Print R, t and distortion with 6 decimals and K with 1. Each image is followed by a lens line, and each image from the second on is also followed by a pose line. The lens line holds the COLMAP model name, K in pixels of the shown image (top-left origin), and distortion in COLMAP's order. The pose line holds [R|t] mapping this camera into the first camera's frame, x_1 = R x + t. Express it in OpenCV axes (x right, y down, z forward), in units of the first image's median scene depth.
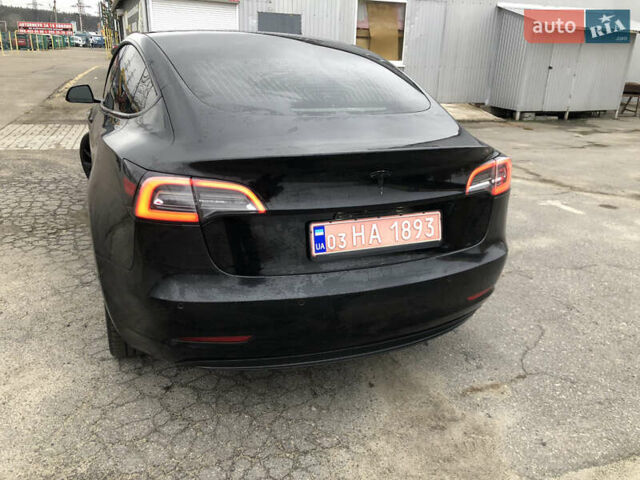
lens RADIAL K [[509.3, 0, 325.6], [0, 509.3, 237.6], [0, 0, 1]] dist [0.012298, -0.001551]
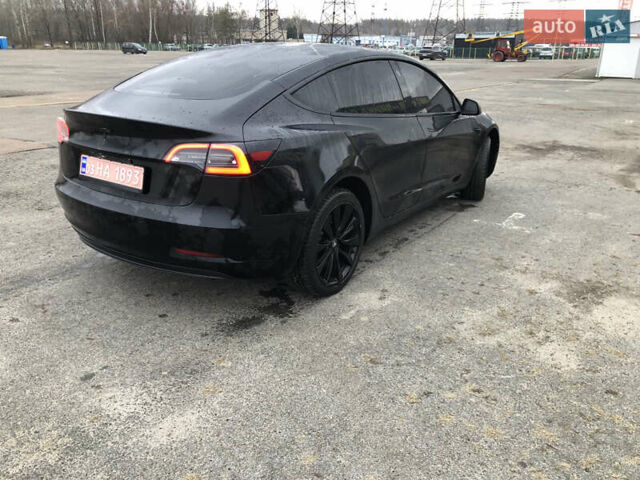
lens RADIAL K [[510.1, 0, 320.0], [0, 510.1, 240.0], [0, 0, 1]] dist [0.008621, 0.002488]
pose [[0.563650, 0.277848, -0.777881, 1.548607], [-0.288016, 0.948736, 0.130180, -0.176683], [0.774174, 0.150666, 0.614780, 0.539733]]
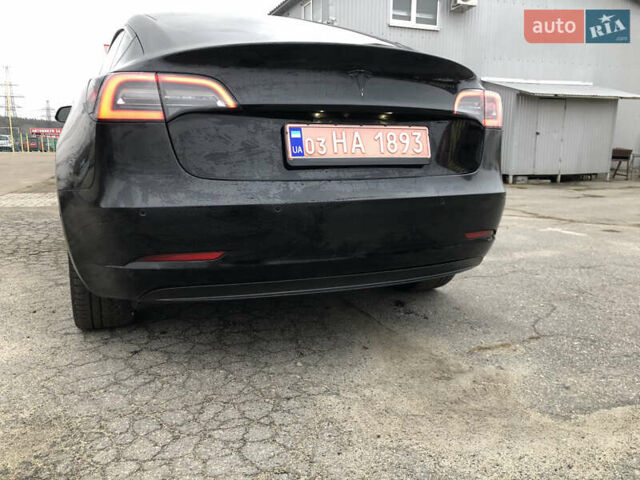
lens RADIAL K [[510.1, 0, 320.0], [0, 510.1, 240.0], [0, 0, 1]] dist [0.008621, 0.002488]
pose [[0.999437, -0.032237, -0.009268, 0.029274], [0.030258, 0.985715, -0.165679, 0.291346], [0.014477, 0.165305, 0.986136, 0.108708]]
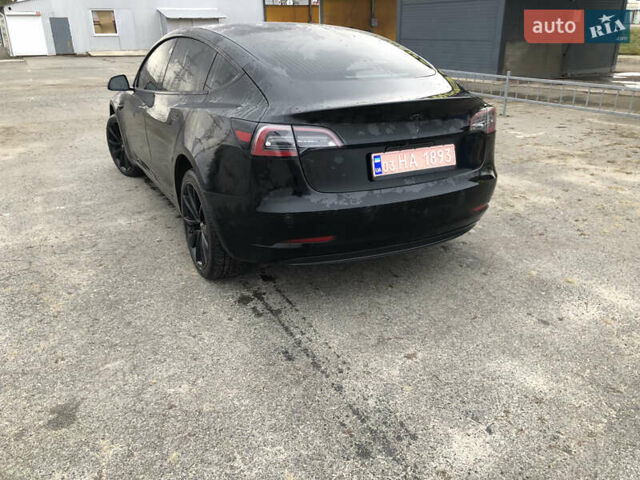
lens RADIAL K [[510.1, 0, 320.0], [0, 510.1, 240.0], [0, 0, 1]] dist [0.008621, 0.002488]
pose [[0.995732, -0.065927, 0.064594, -0.248235], [0.063044, 0.996964, 0.045694, 0.122312], [-0.067410, -0.041427, 0.996865, -0.386582]]
